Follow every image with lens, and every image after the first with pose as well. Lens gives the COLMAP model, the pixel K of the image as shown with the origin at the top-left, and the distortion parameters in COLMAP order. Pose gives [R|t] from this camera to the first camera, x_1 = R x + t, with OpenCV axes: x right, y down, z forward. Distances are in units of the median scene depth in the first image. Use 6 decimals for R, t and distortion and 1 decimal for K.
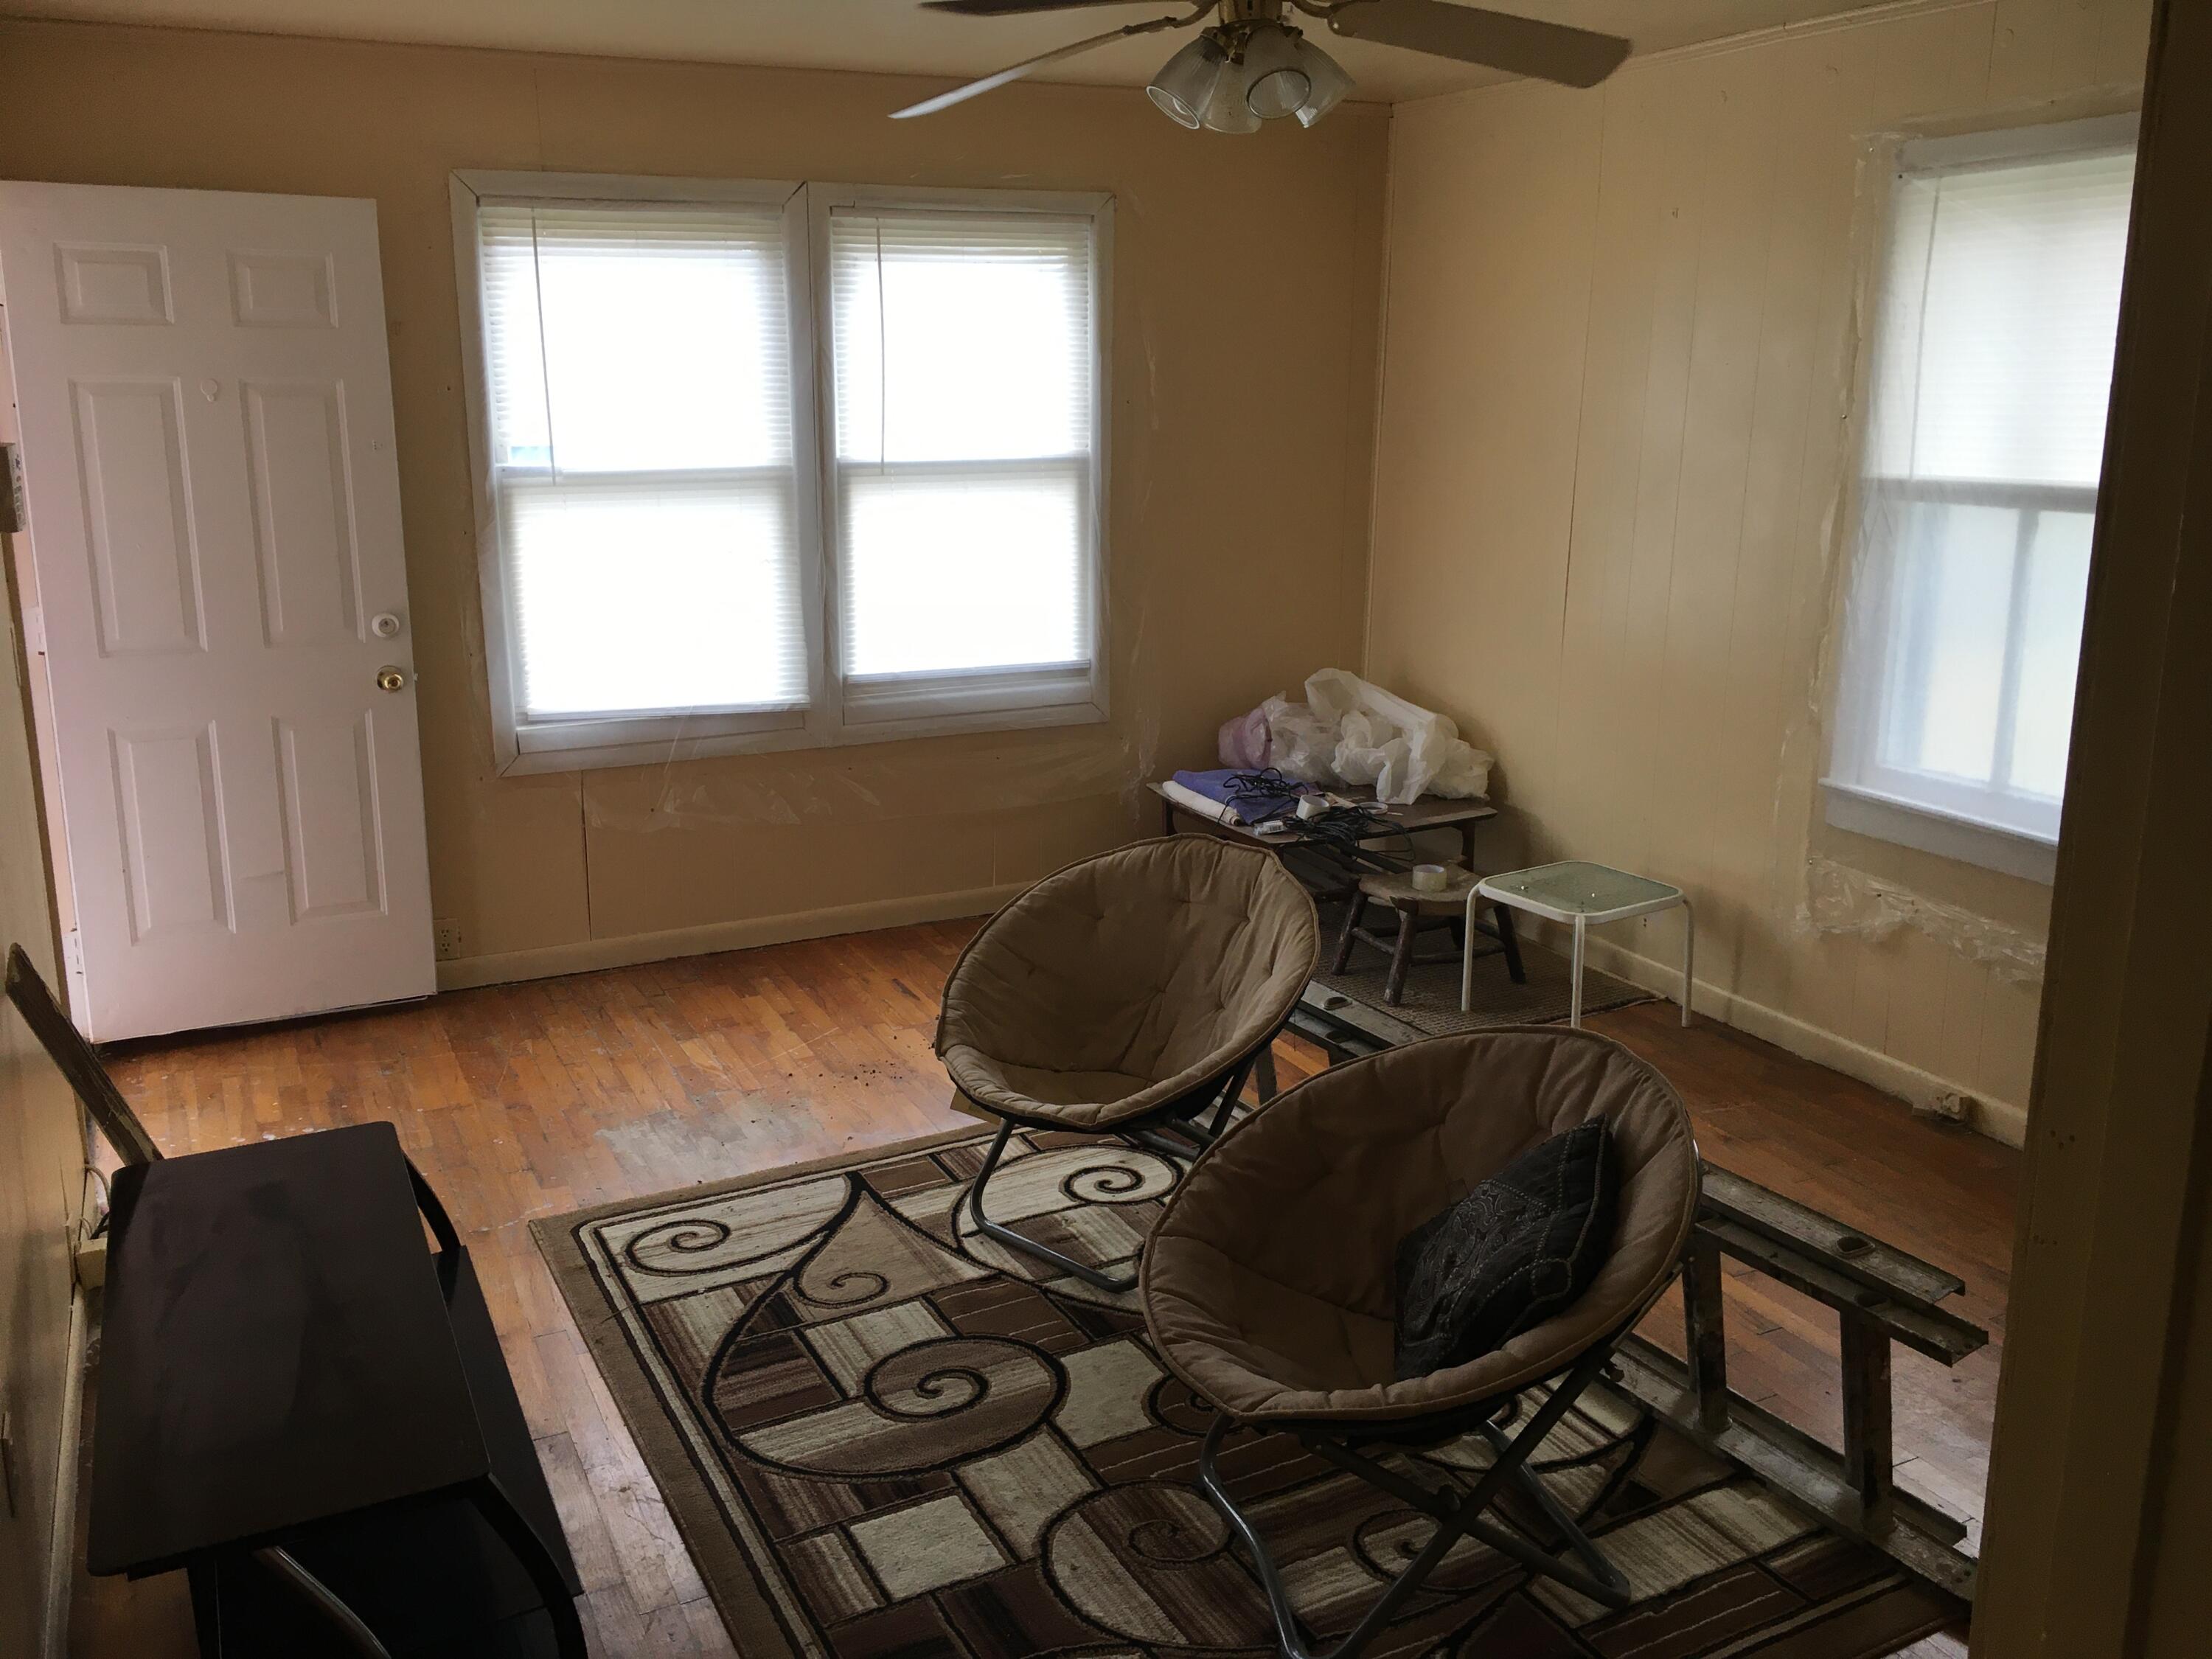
lens RADIAL K [[1856.8, 0, 1105.8], [0, 1856.8, 822.7], [0, 0, 1]] dist [0.058887, -0.082473]
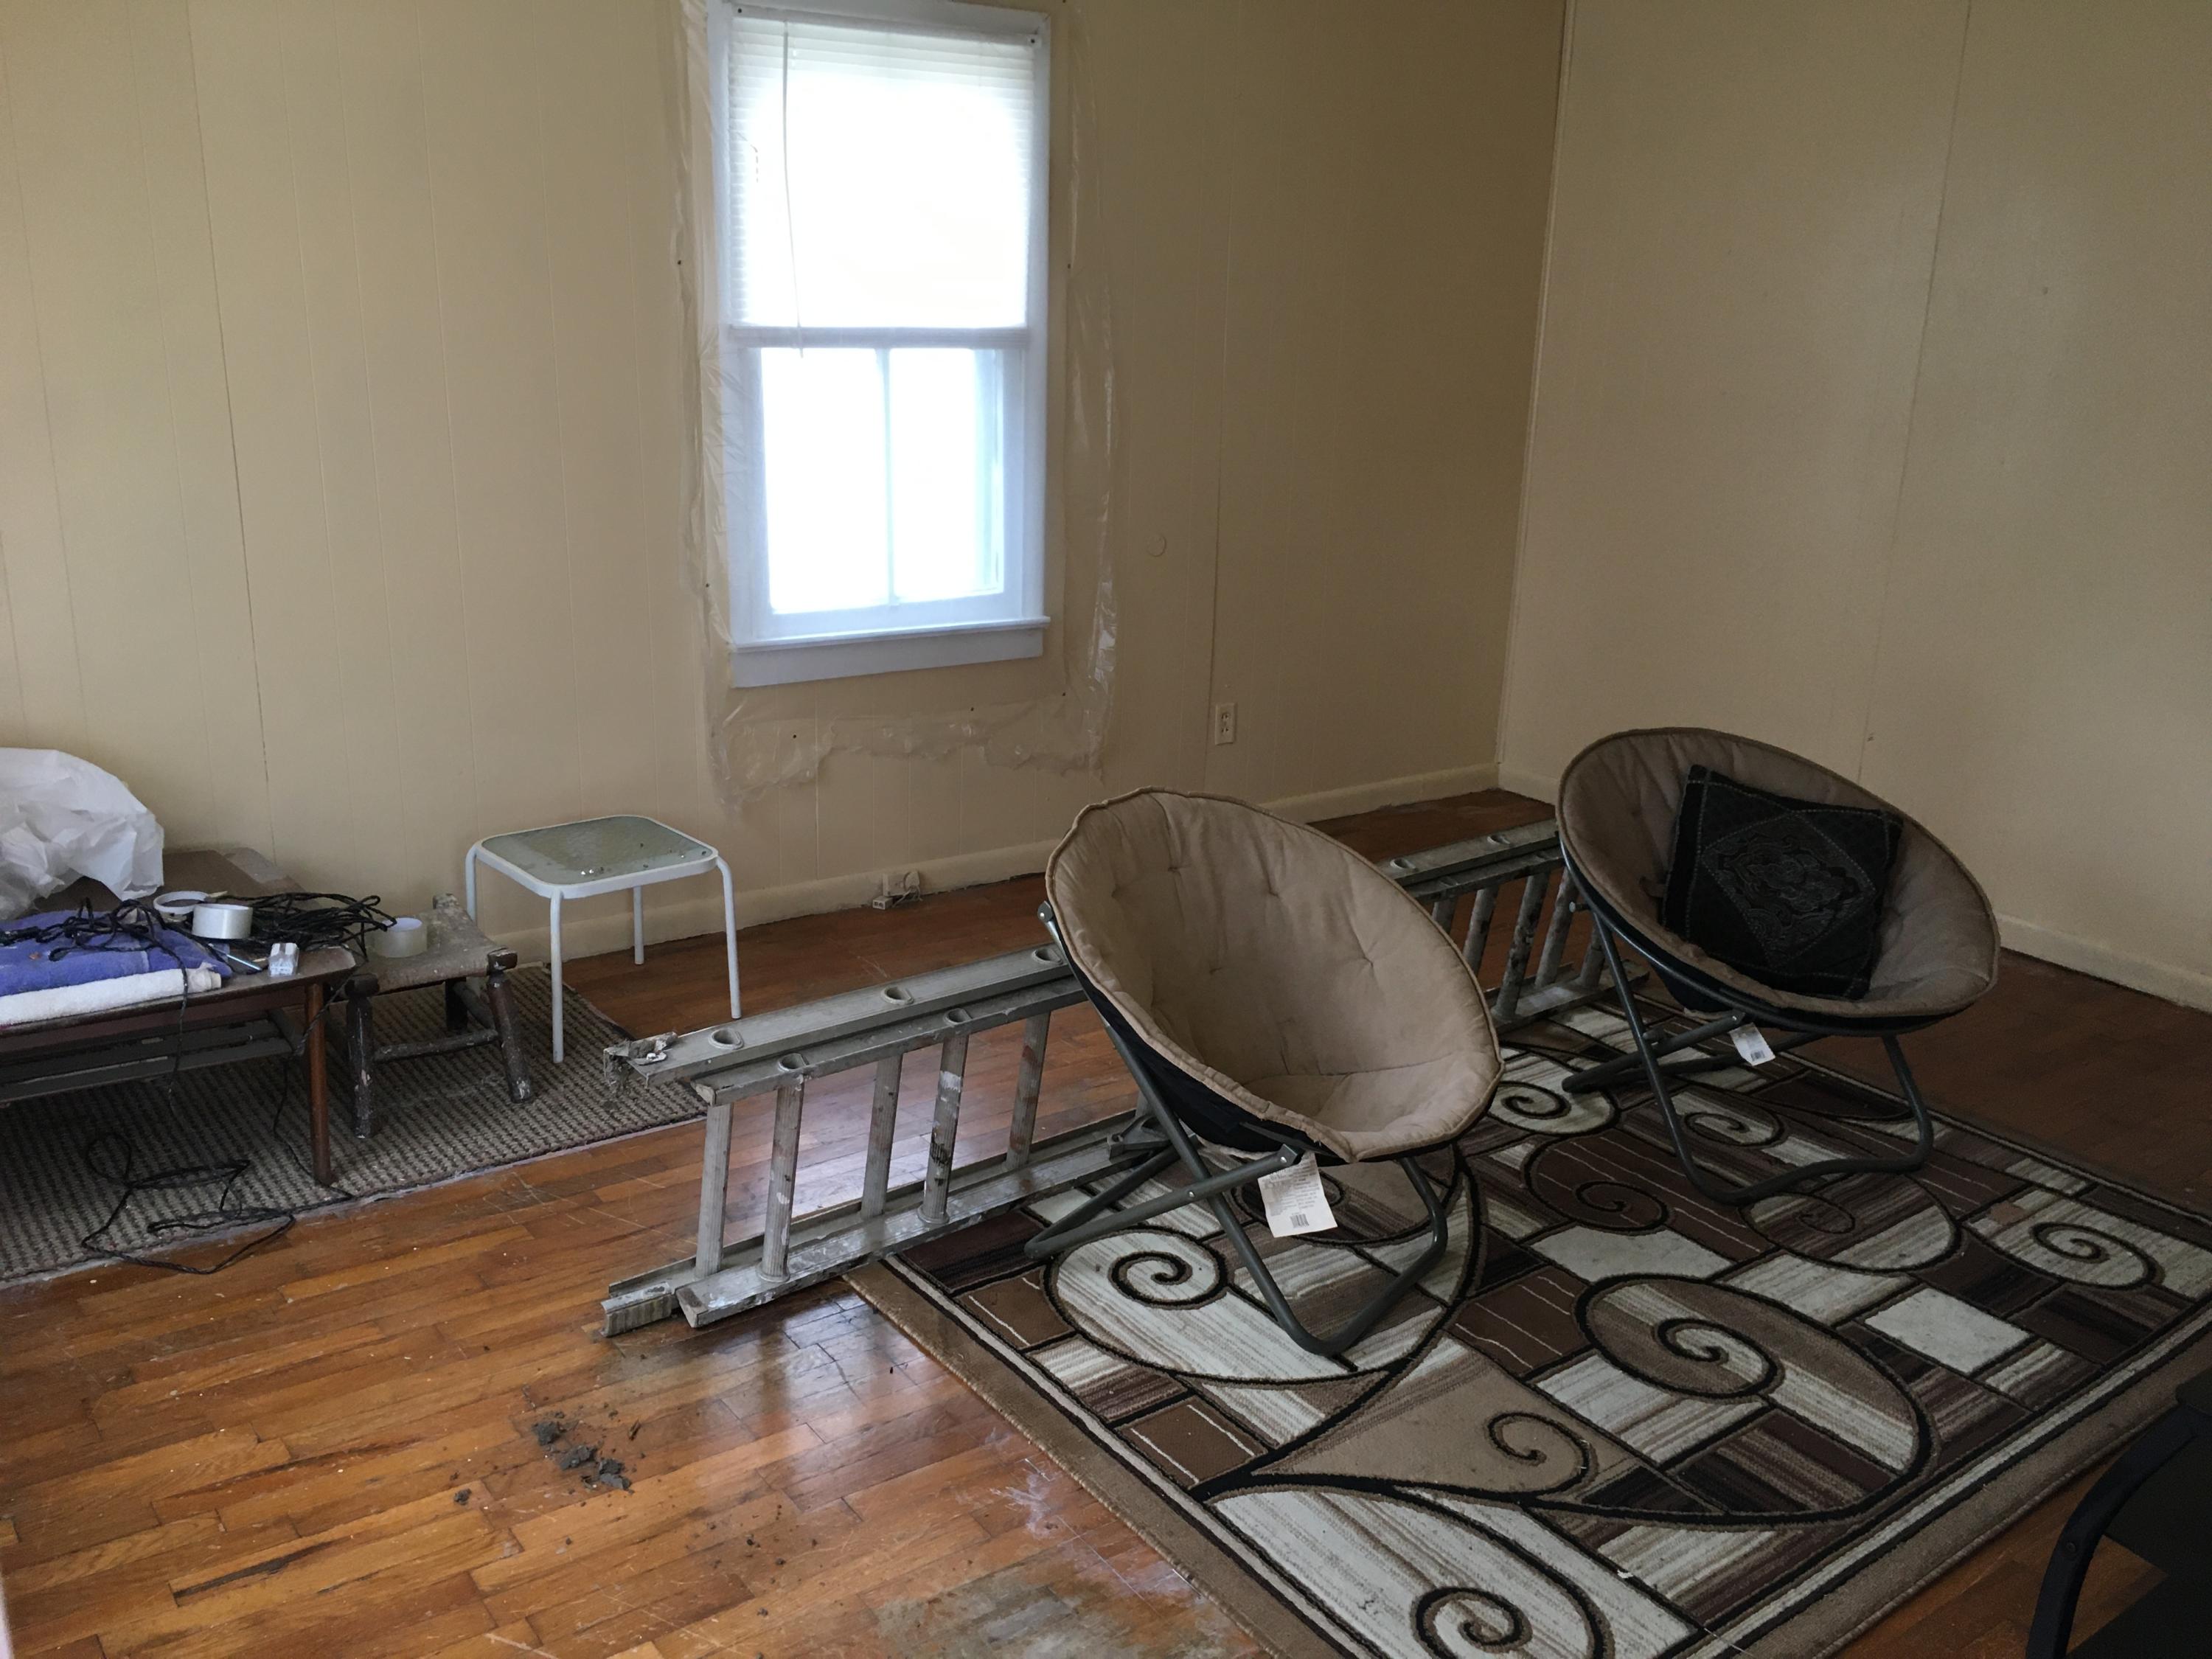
lens RADIAL K [[1856.8, 0, 1105.2], [0, 1856.8, 829.6], [0, 0, 1]] dist [0.058887, -0.082473]
pose [[-0.177828, -0.274134, 0.945107, -0.760884], [0.201891, 0.929822, 0.307688, -0.246224], [-0.963129, 0.245524, -0.110003, 1.216742]]
